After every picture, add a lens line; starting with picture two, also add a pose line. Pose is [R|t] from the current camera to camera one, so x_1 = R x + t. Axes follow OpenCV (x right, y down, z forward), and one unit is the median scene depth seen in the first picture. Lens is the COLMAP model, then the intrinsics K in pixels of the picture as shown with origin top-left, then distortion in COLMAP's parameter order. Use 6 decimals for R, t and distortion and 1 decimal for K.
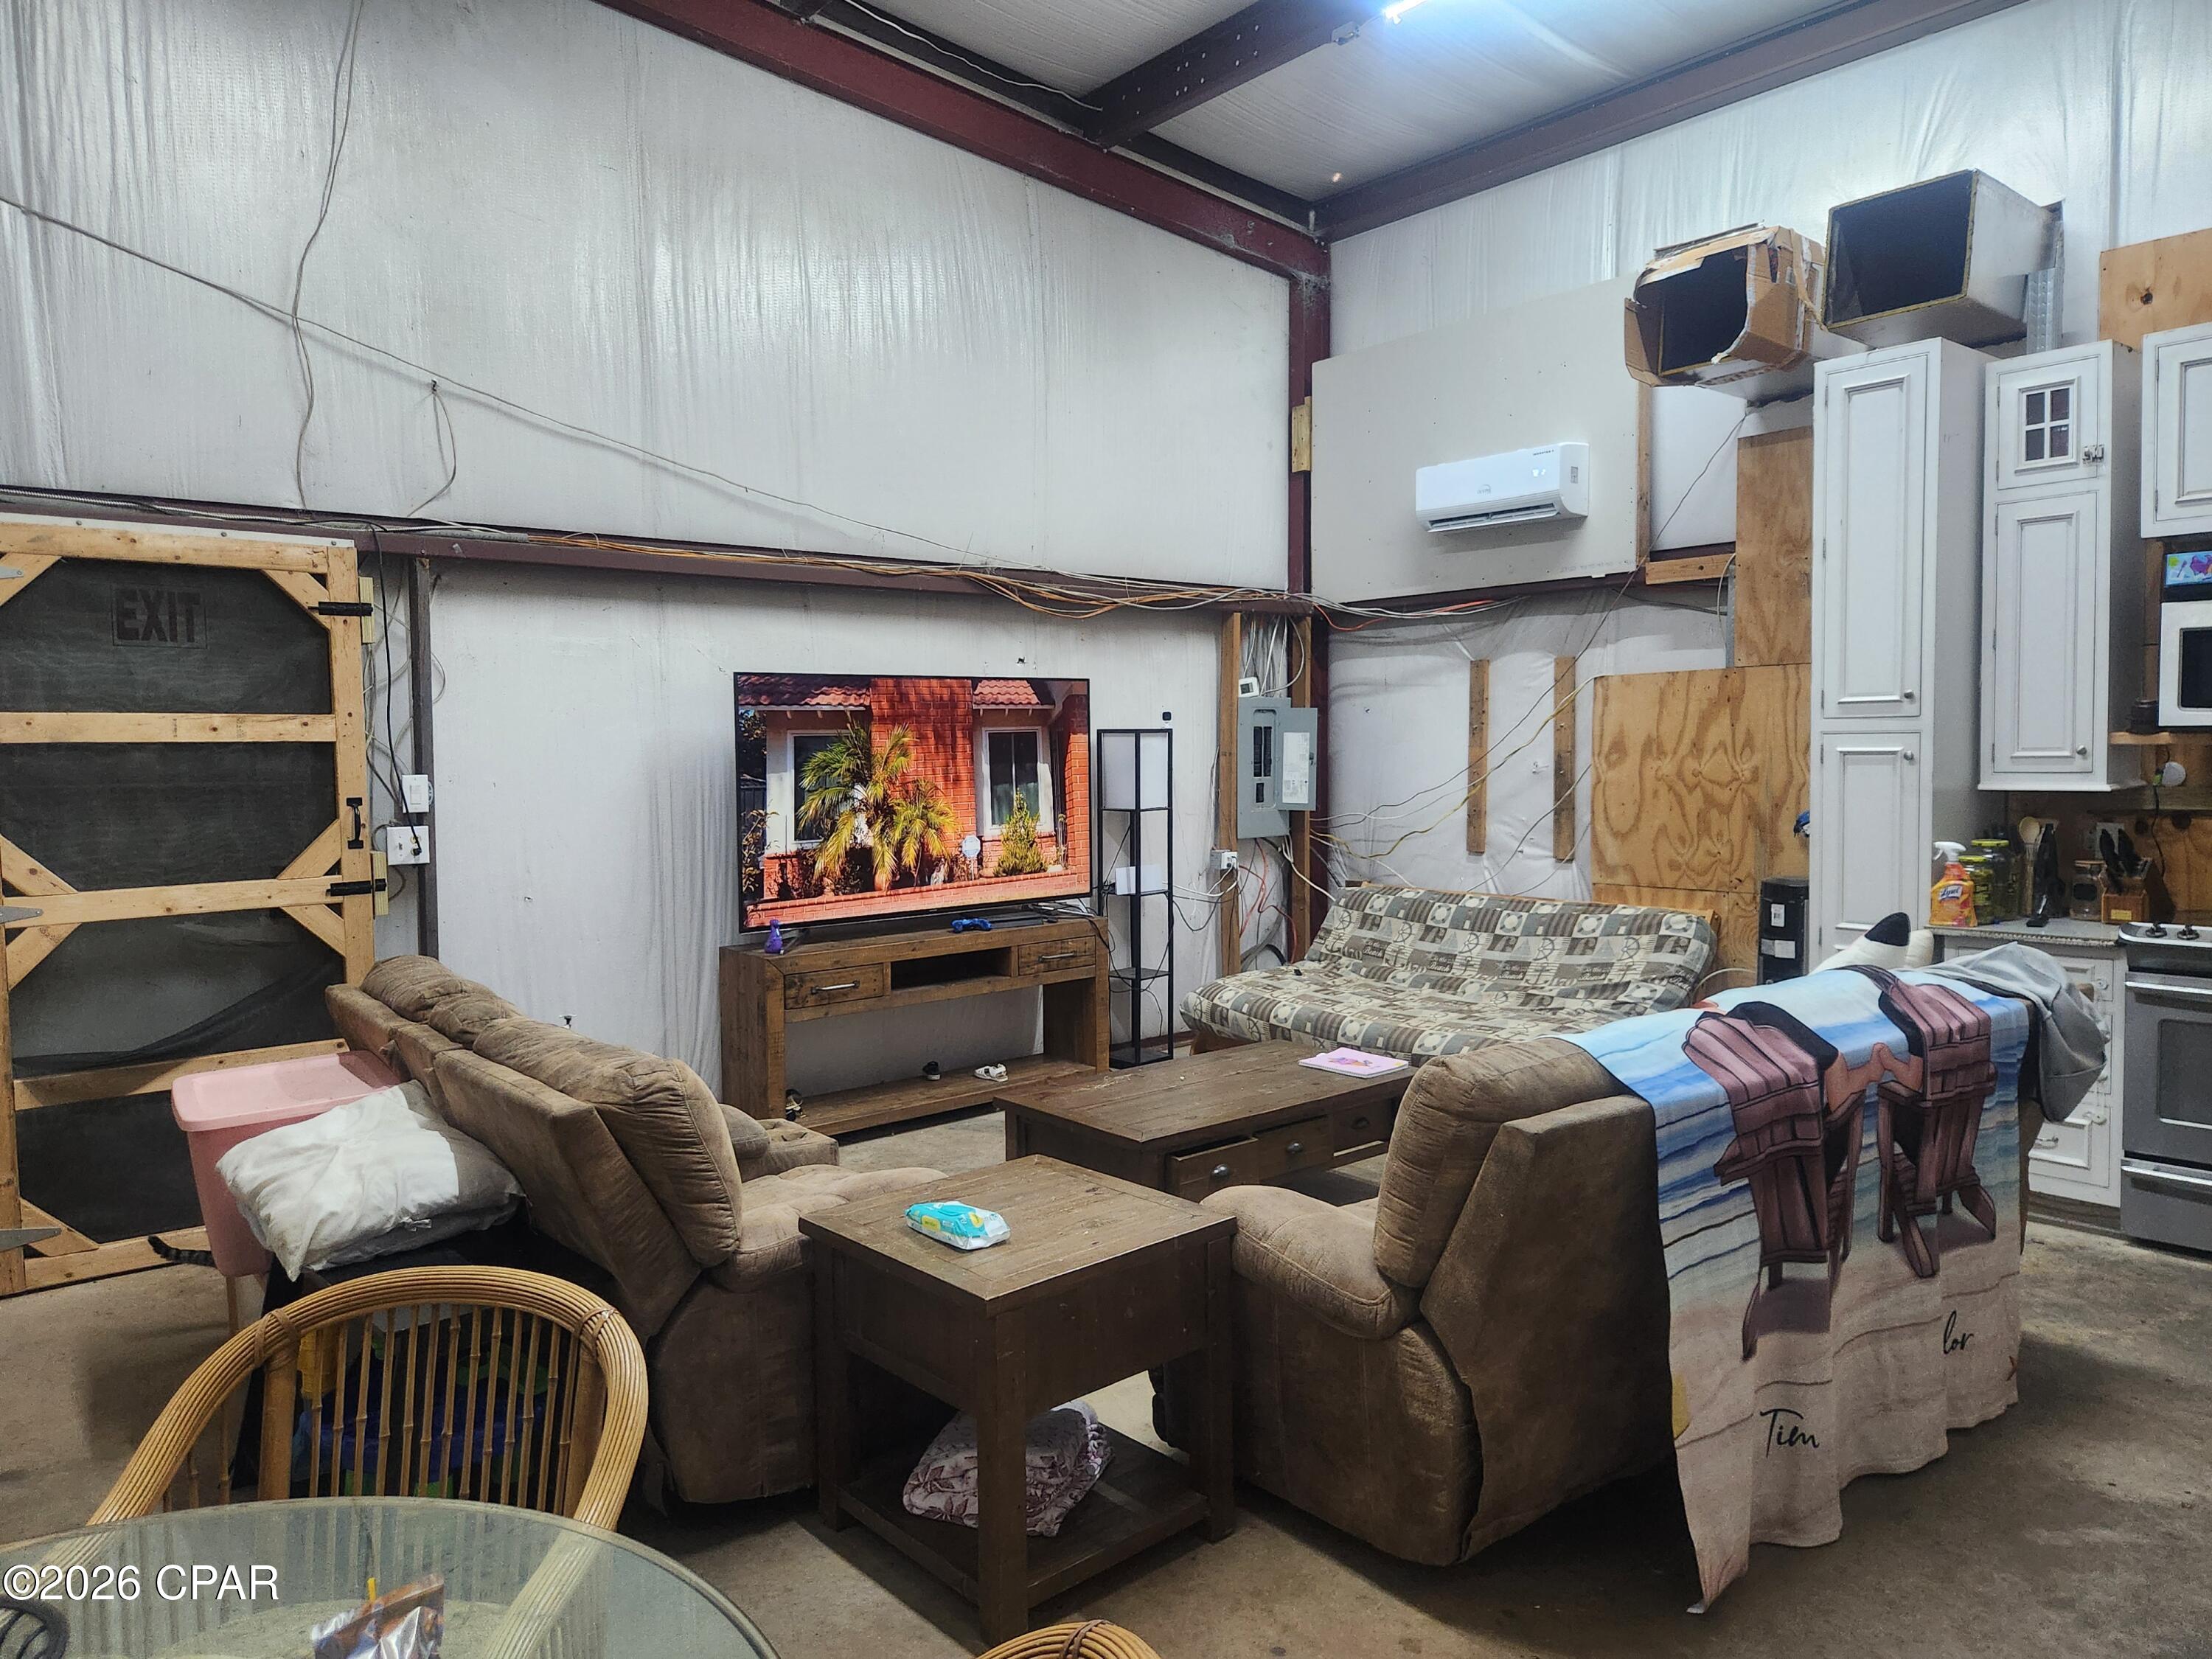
lens RADIAL K [[1499.7, 0, 1117.8], [0, 1499.7, 826.7], [0, 0, 1]] dist [0.019057, -0.014793]
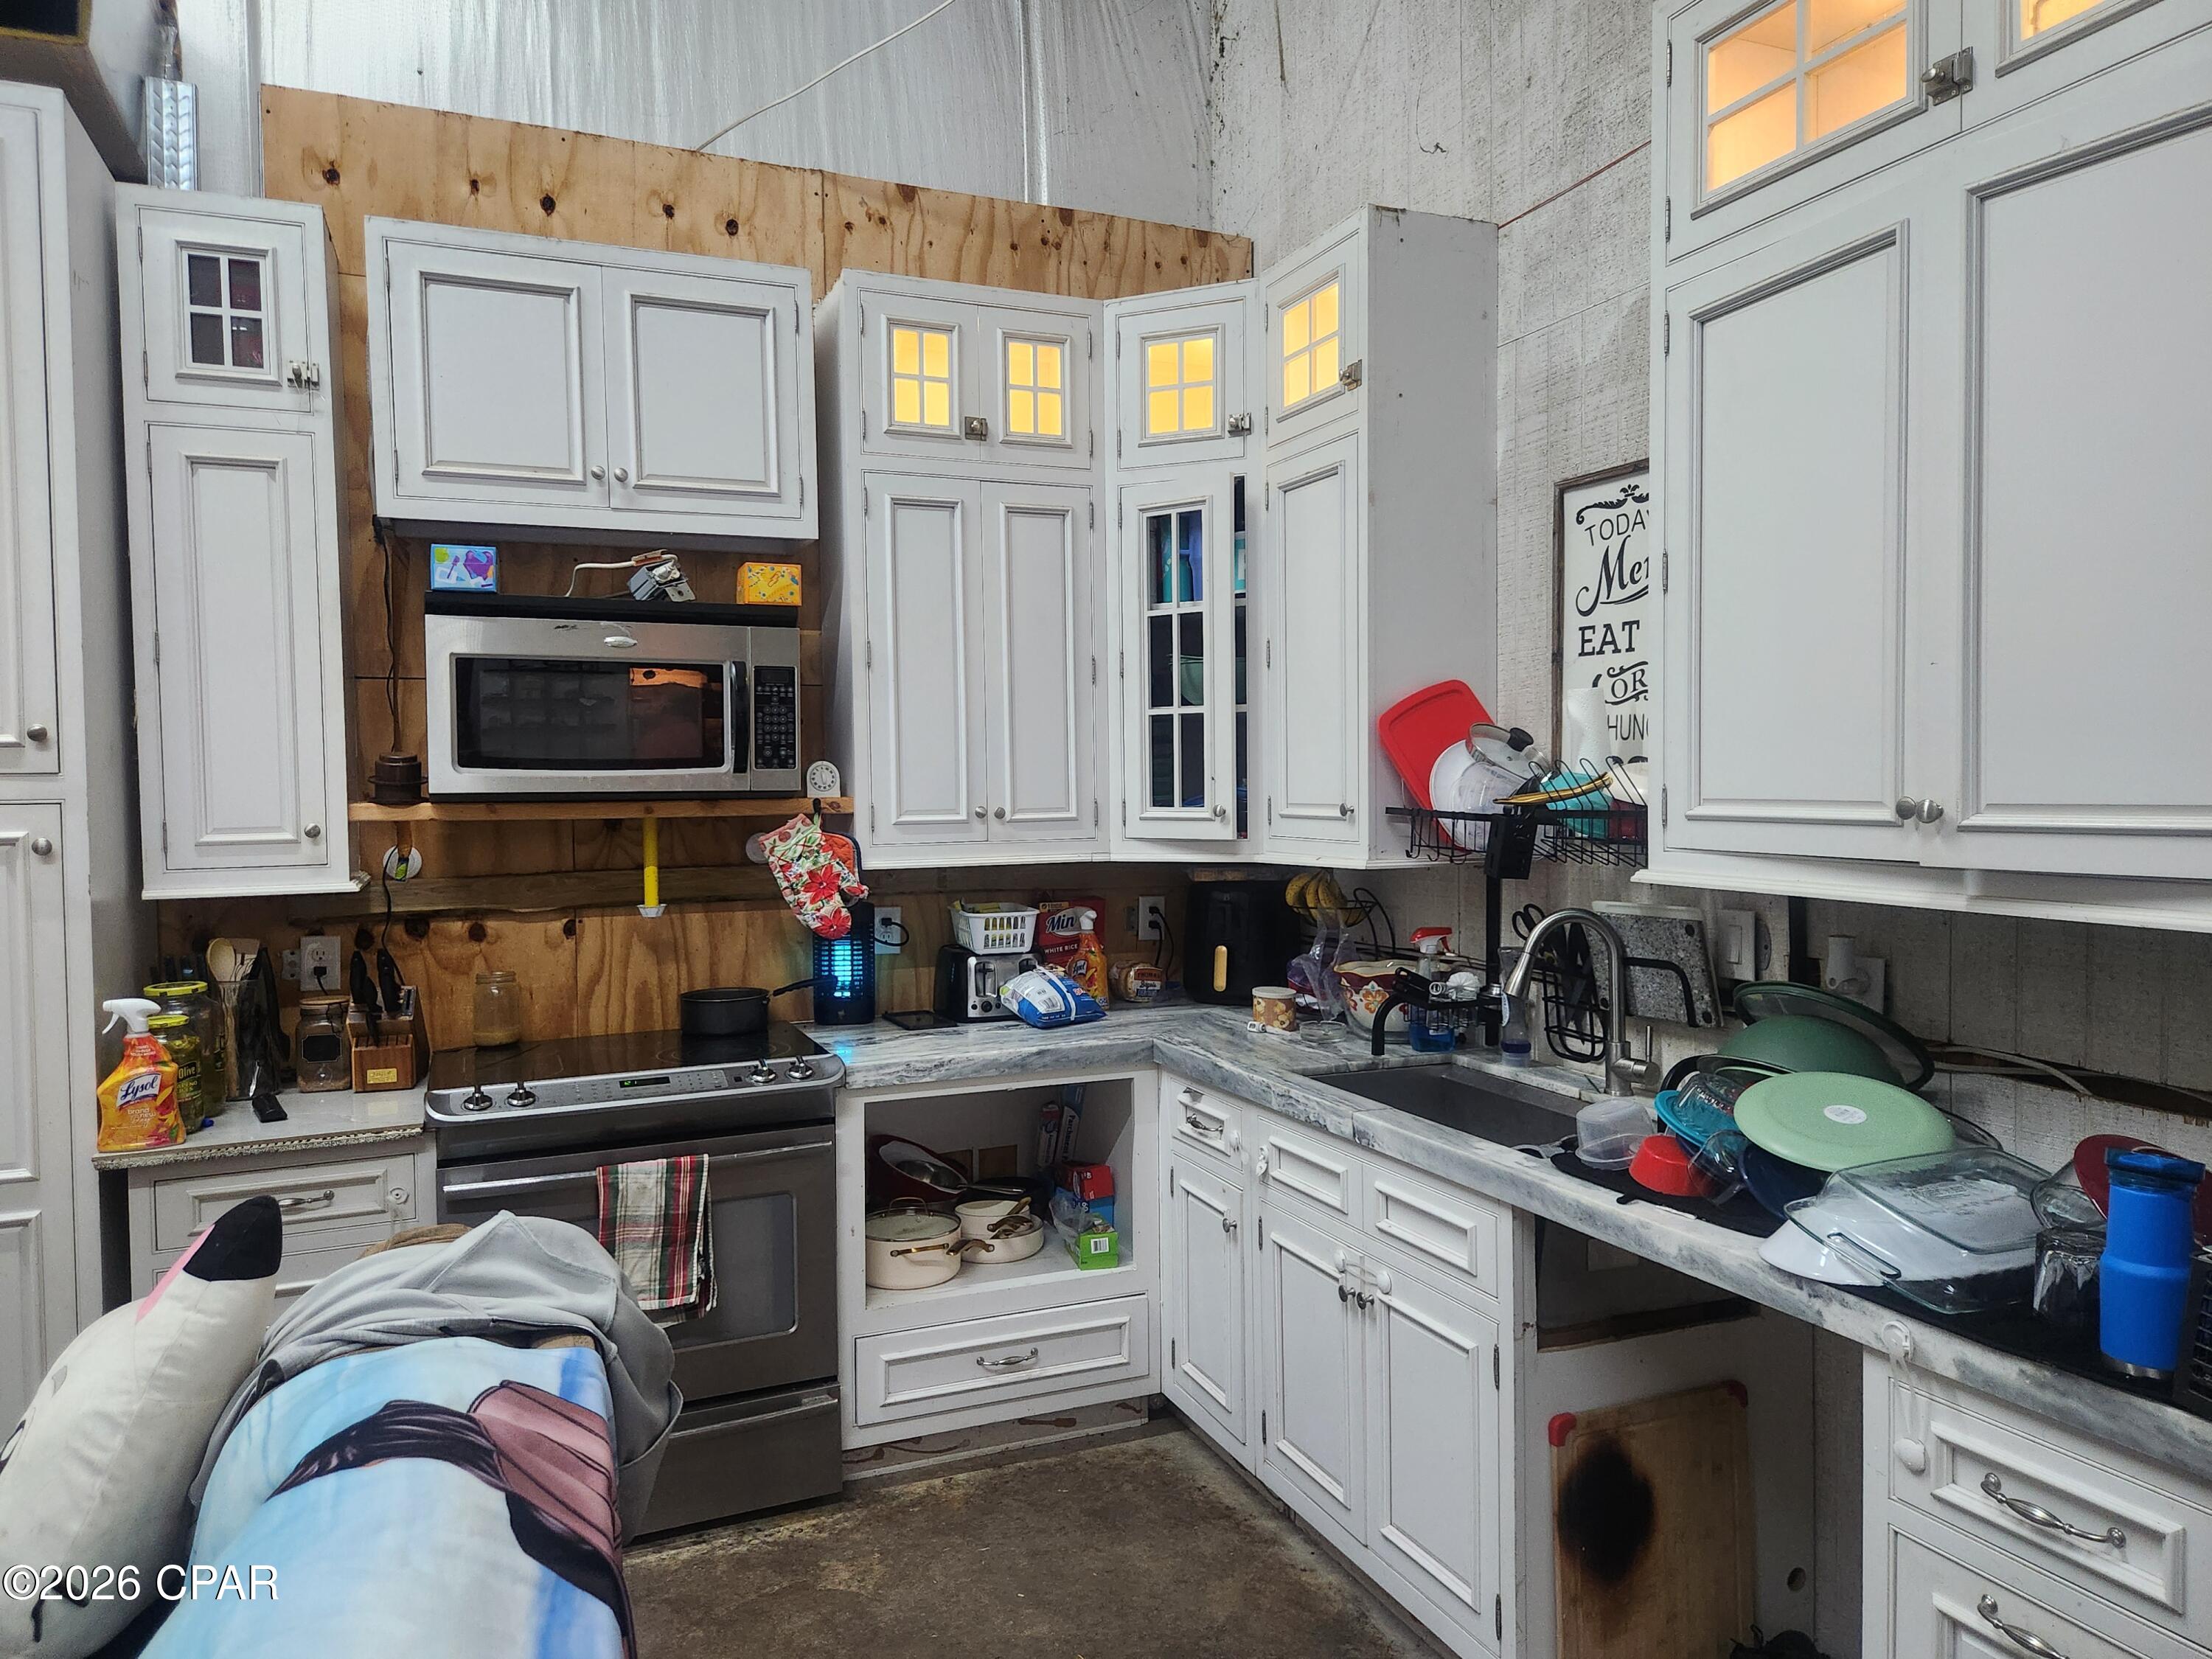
lens RADIAL K [[1499.7, 0, 1121.6], [0, 1499.7, 830.4], [0, 0, 1]] dist [0.019057, -0.014793]
pose [[0.295839, -0.020703, 0.955013, 0.126104], [0.059087, 0.998247, 0.003337, -0.032488], [-0.953408, 0.055442, 0.296544, 0.477833]]
